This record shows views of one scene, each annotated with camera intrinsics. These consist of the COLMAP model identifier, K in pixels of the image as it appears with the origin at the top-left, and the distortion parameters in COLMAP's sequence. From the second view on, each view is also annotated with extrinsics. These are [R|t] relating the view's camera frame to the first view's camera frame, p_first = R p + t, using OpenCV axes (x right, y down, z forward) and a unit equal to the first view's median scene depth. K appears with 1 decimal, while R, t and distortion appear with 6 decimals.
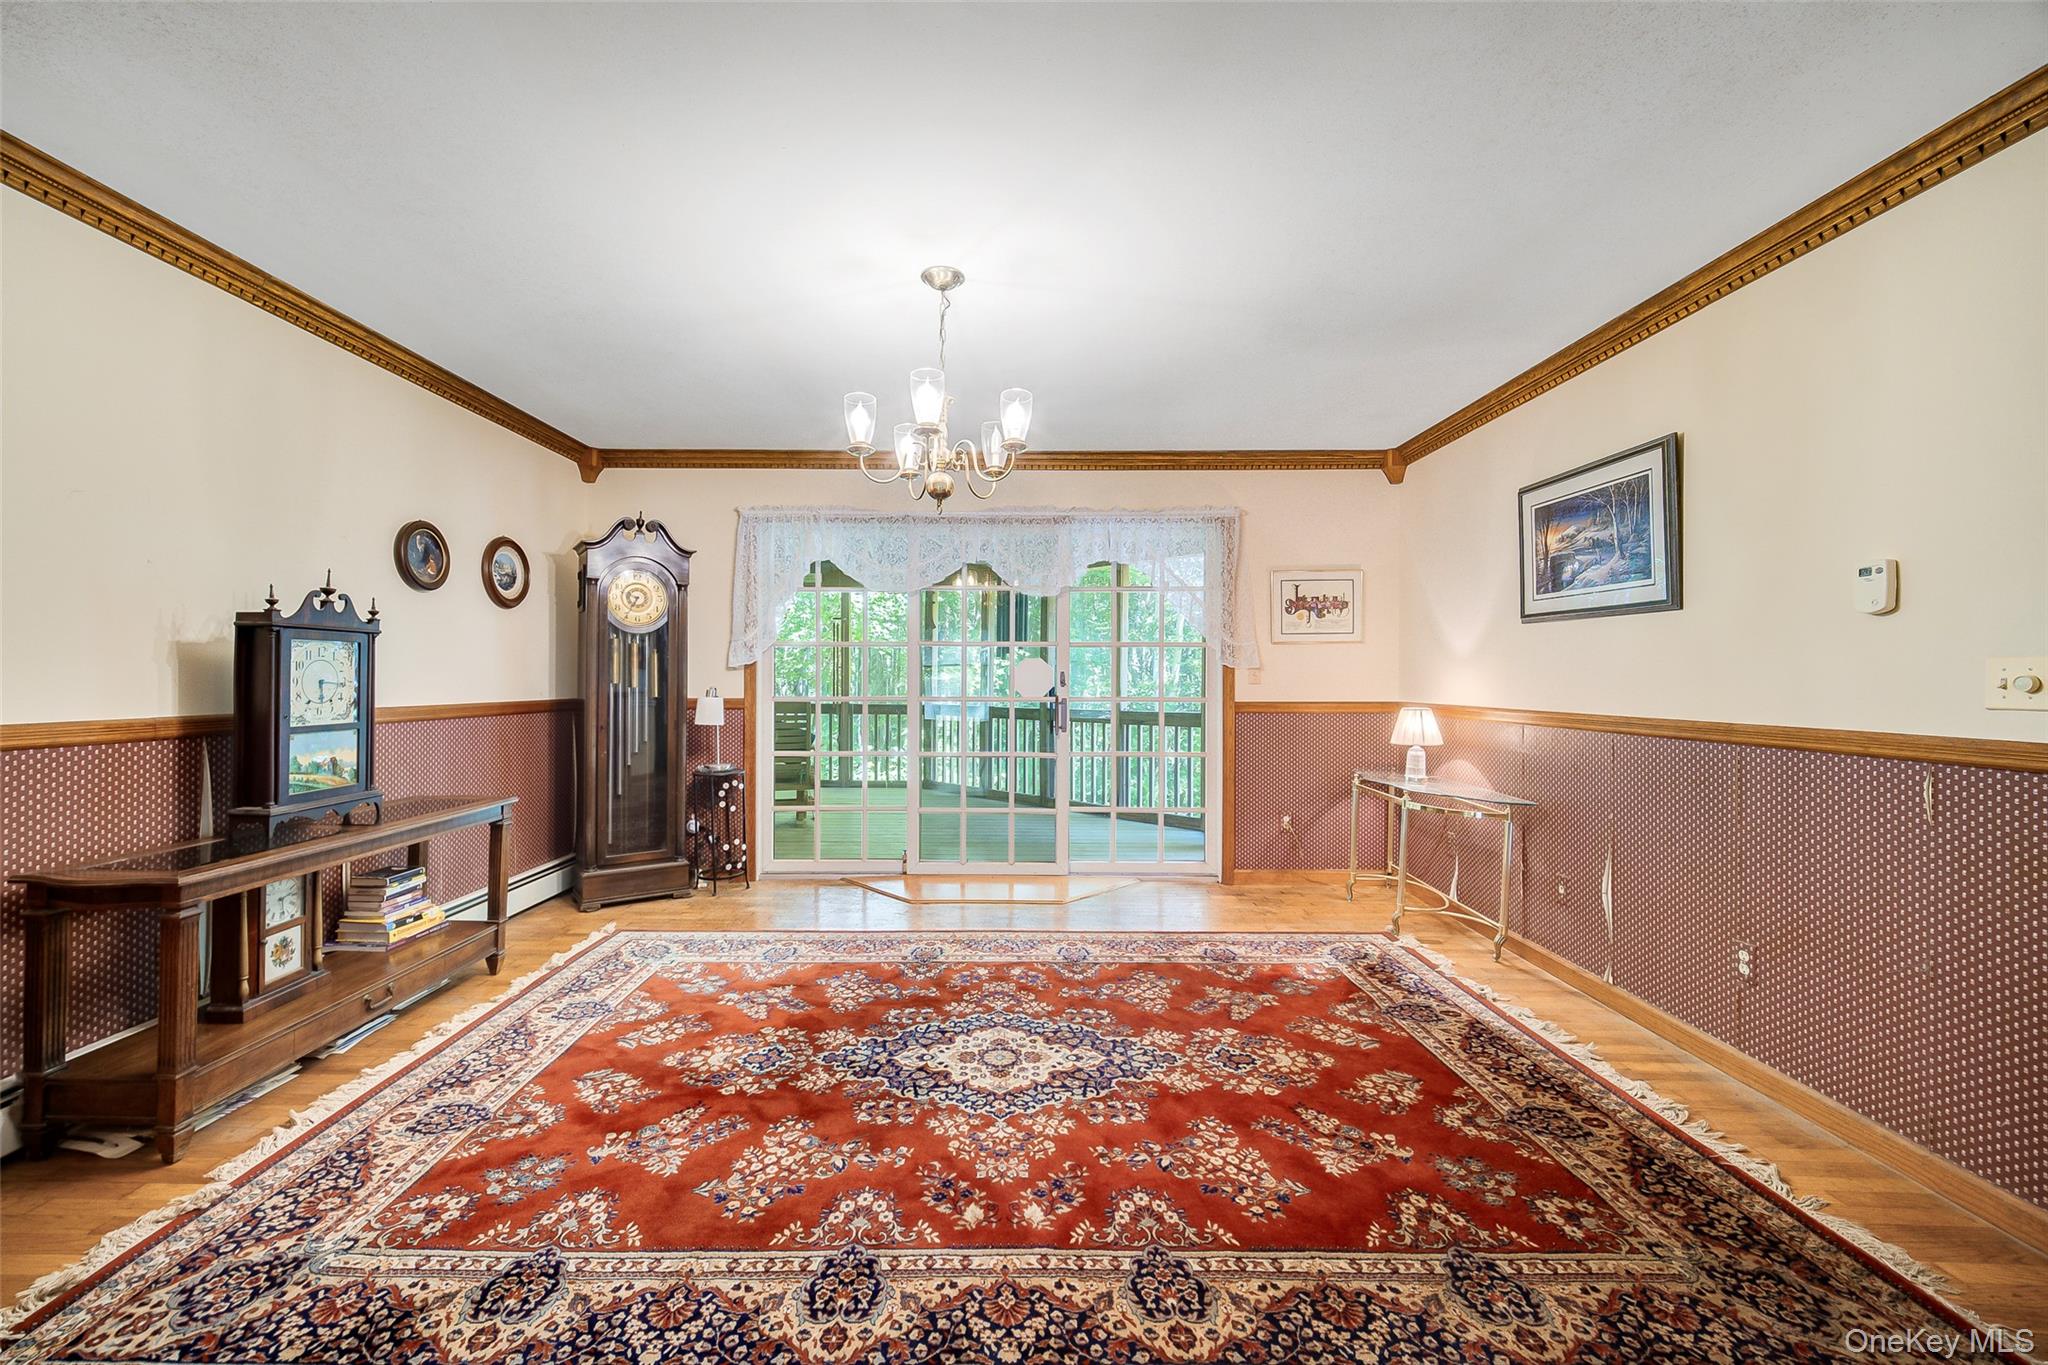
lens RADIAL K [[818.2, 0, 1007.8], [0, 818.2, 680.1], [0, 0, 1]] dist [-0.000869, -0.000612]
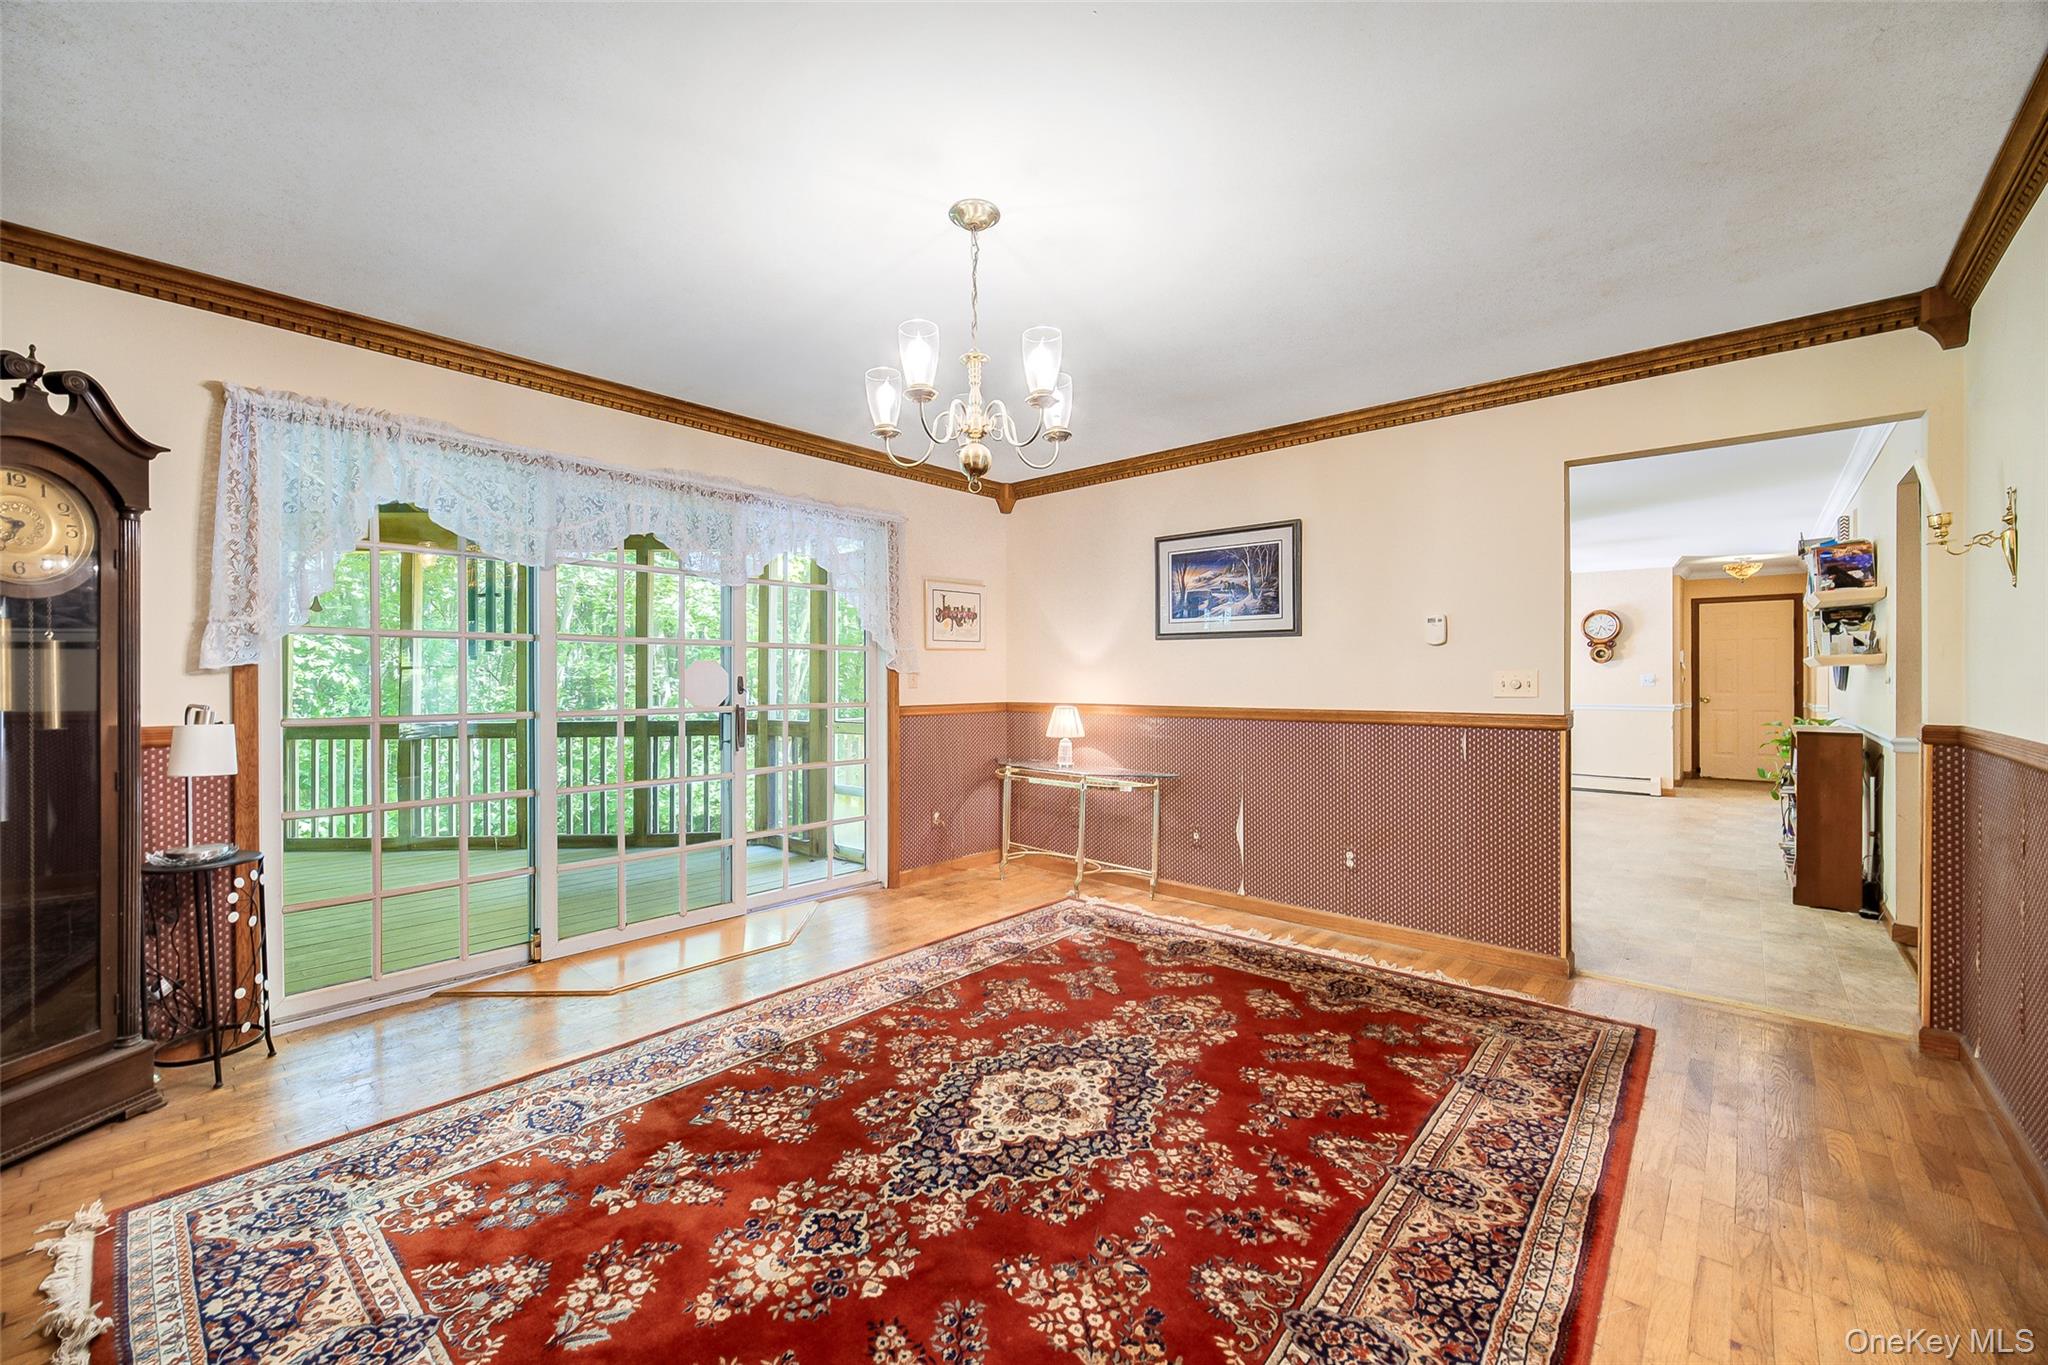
lens RADIAL K [[818.2, 0, 1007.8], [0, 818.2, 680.1], [0, 0, 1]] dist [-0.000869, -0.000612]
pose [[0.665589, -0.004319, 0.746306, -0.616269], [0.005807, 0.999983, 0.000608, -0.008105], [-0.746296, 0.003930, 0.665603, 0.361520]]
